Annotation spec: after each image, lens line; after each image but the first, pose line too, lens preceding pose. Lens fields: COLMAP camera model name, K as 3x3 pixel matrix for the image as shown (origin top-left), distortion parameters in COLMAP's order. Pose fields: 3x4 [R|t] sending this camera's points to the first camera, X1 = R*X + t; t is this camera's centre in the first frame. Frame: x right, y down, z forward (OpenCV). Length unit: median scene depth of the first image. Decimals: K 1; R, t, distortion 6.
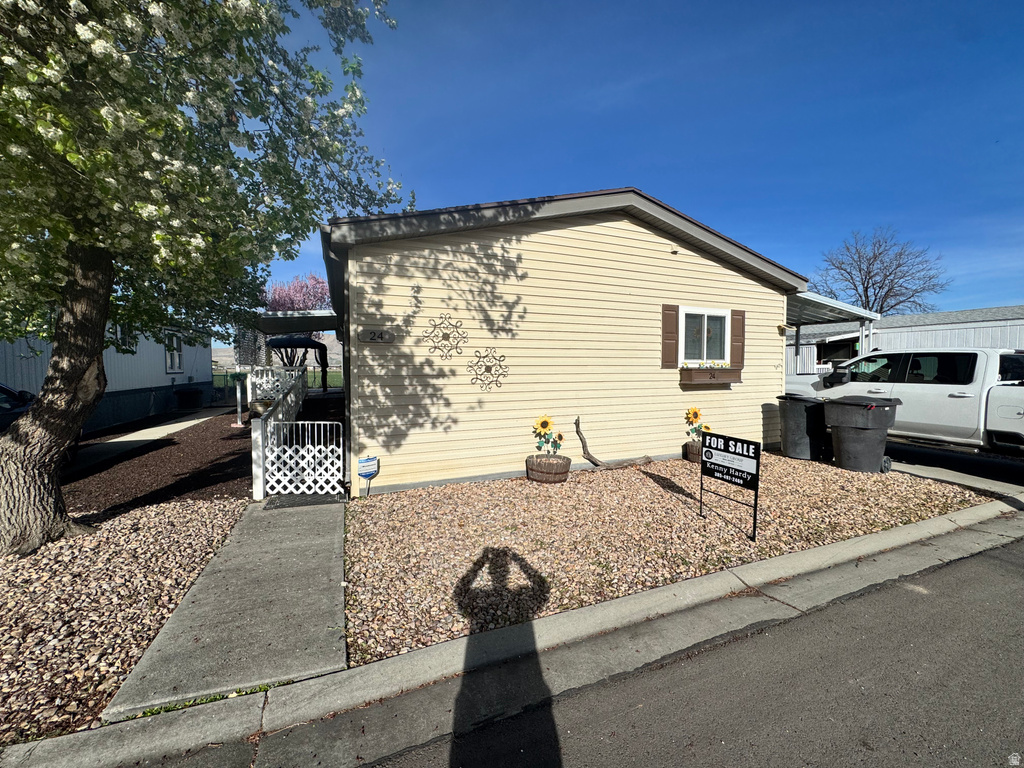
lens RADIAL K [[407.7, 0, 512.0], [0, 407.7, 384.0], [0, 0, 1]] dist [-0.003337, 0.000642]
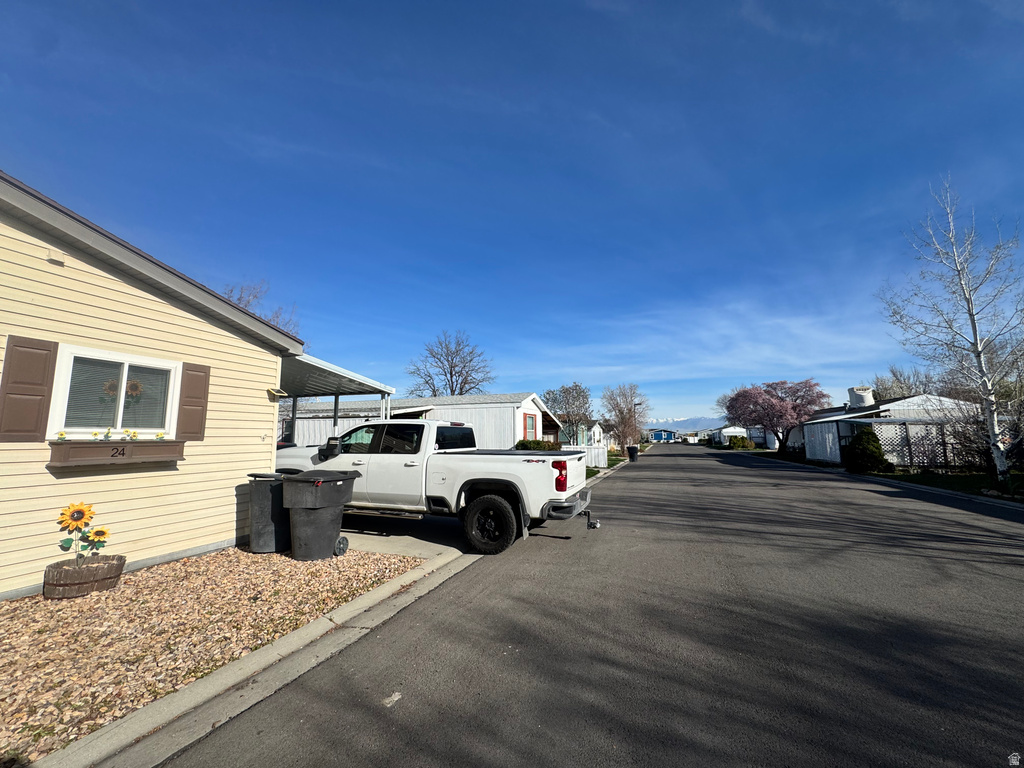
lens RADIAL K [[407.7, 0, 512.0], [0, 407.7, 384.0], [0, 0, 1]] dist [-0.003337, 0.000642]
pose [[0.685465, 0.091241, 0.722367, 0.563350], [0.035746, 0.986704, -0.158549, -0.001458], [-0.727228, 0.134501, 0.673089, 0.069349]]
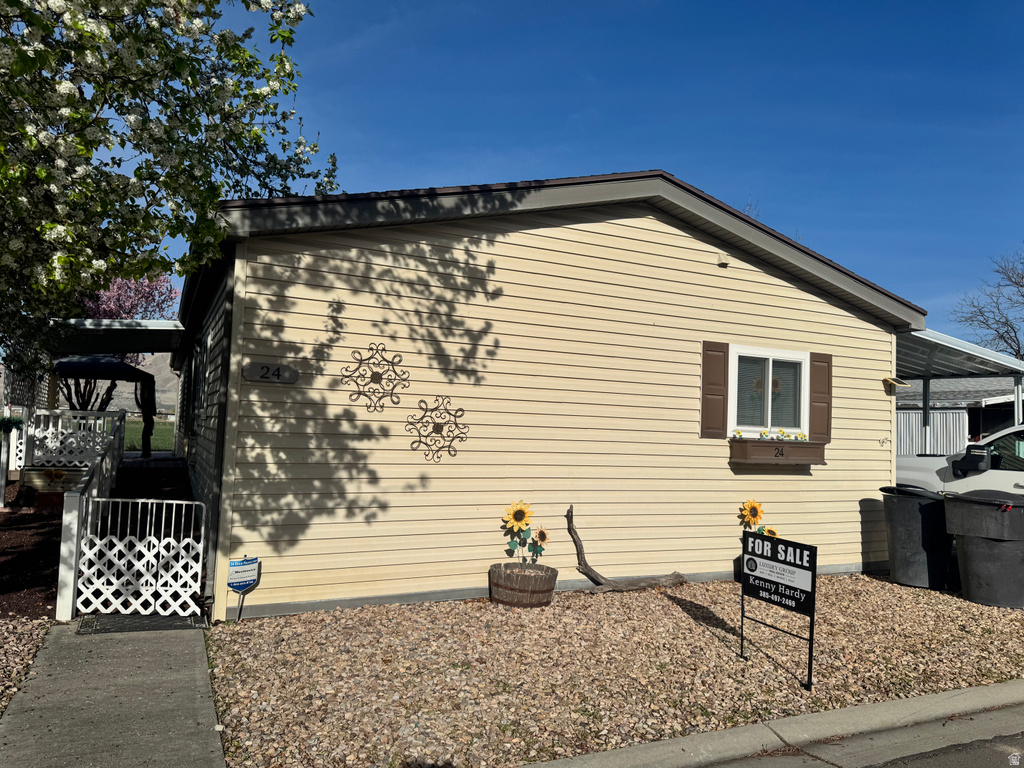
lens RADIAL K [[715.6, 0, 517.9], [0, 715.6, 390.7], [0, 0, 1]] dist [0.127294, -0.188913]
pose [[0.997479, 0.041119, 0.057828, 0.002073], [-0.035654, 0.995068, -0.092569, 0.006056], [-0.061349, 0.090273, 0.994026, -0.183756]]
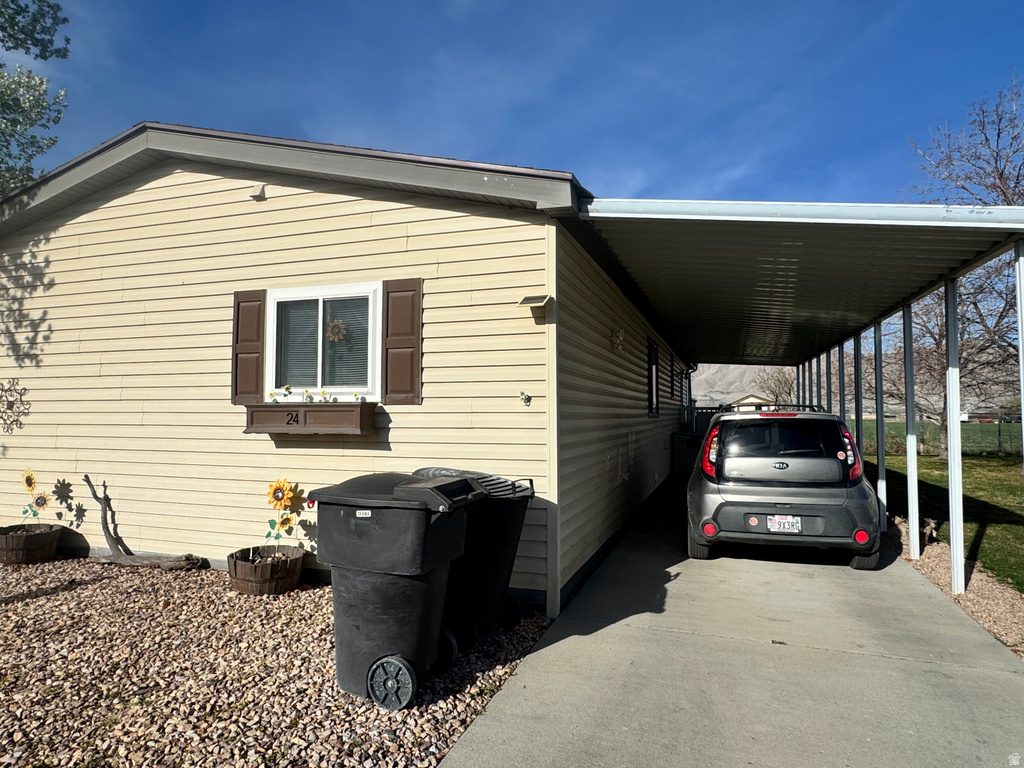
lens RADIAL K [[631.3, 0, 505.2], [0, 631.3, 385.5], [0, 0, 1]] dist [-0.002310, -0.001929]
pose [[0.747011, -0.026239, -0.664294, 1.539875], [-0.026701, 0.997230, -0.069417, -0.017351], [0.664275, 0.069593, 0.744241, 0.749680]]
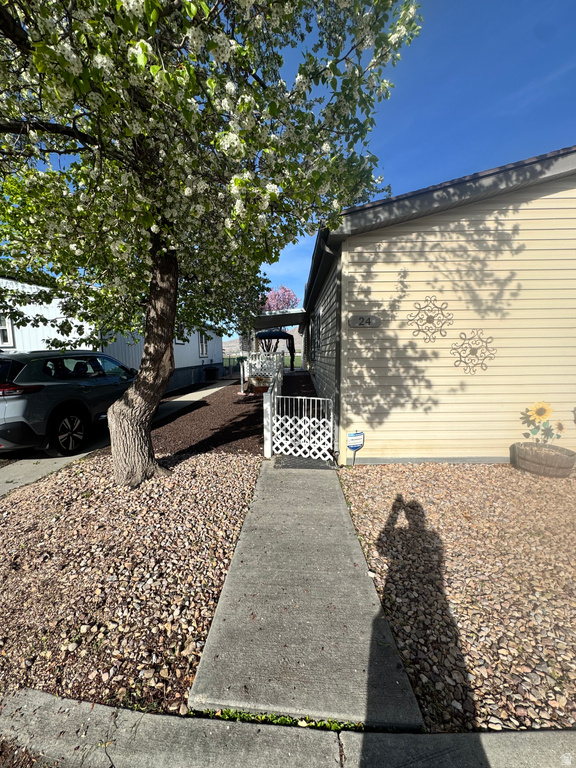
lens RADIAL K [[305.7, 0, 288.0], [0, 305.7, 384.0], [0, 0, 1]] dist [-0.003337, 0.000642]
pose [[0.916101, 0.032973, -0.399590, -0.176043], [-0.008522, 0.997989, 0.062813, -0.000682], [0.400858, -0.054138, 0.914539, 0.157250]]
